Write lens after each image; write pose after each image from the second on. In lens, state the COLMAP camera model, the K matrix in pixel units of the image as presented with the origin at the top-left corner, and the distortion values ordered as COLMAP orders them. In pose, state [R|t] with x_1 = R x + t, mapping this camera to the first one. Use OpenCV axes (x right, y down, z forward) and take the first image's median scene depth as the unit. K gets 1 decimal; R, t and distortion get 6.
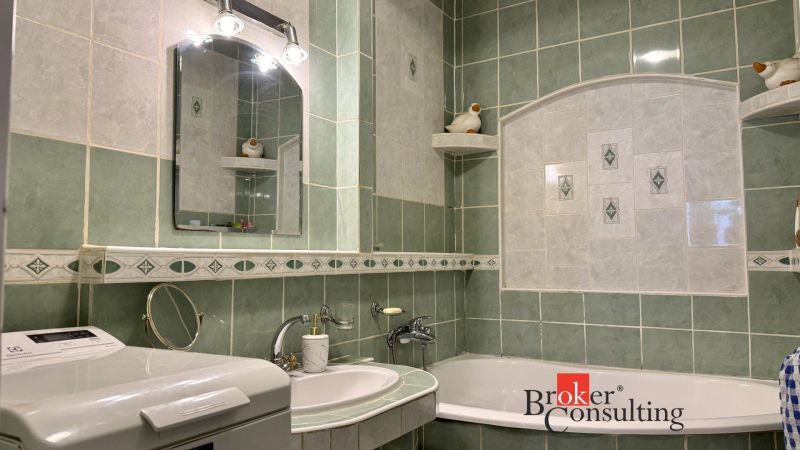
lens RADIAL K [[556.6, 0, 394.3], [0, 556.6, 230.5], [0, 0, 1]] dist [0.031422, -0.050998]
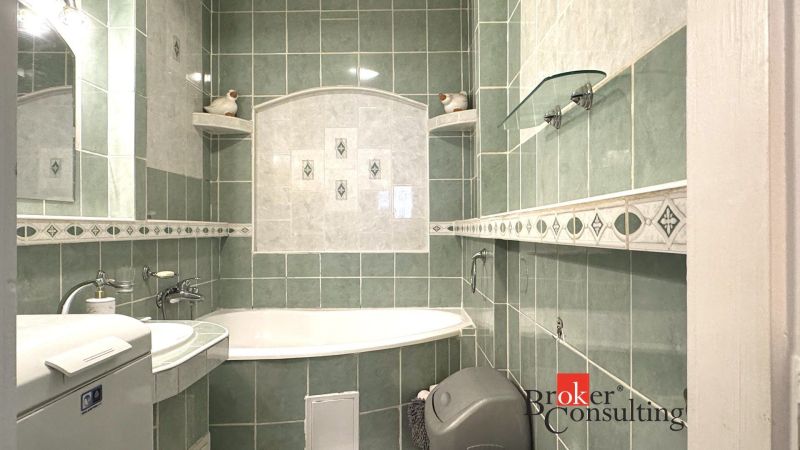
lens RADIAL K [[483.2, 0, 400.2], [0, 483.2, 226.4], [0, 0, 1]] dist [0.008066, -0.001524]
pose [[0.852748, 0.003050, 0.522313, -0.092825], [-0.028174, 0.998796, 0.040167, 0.000395], [-0.521562, -0.048968, 0.851807, -0.040290]]
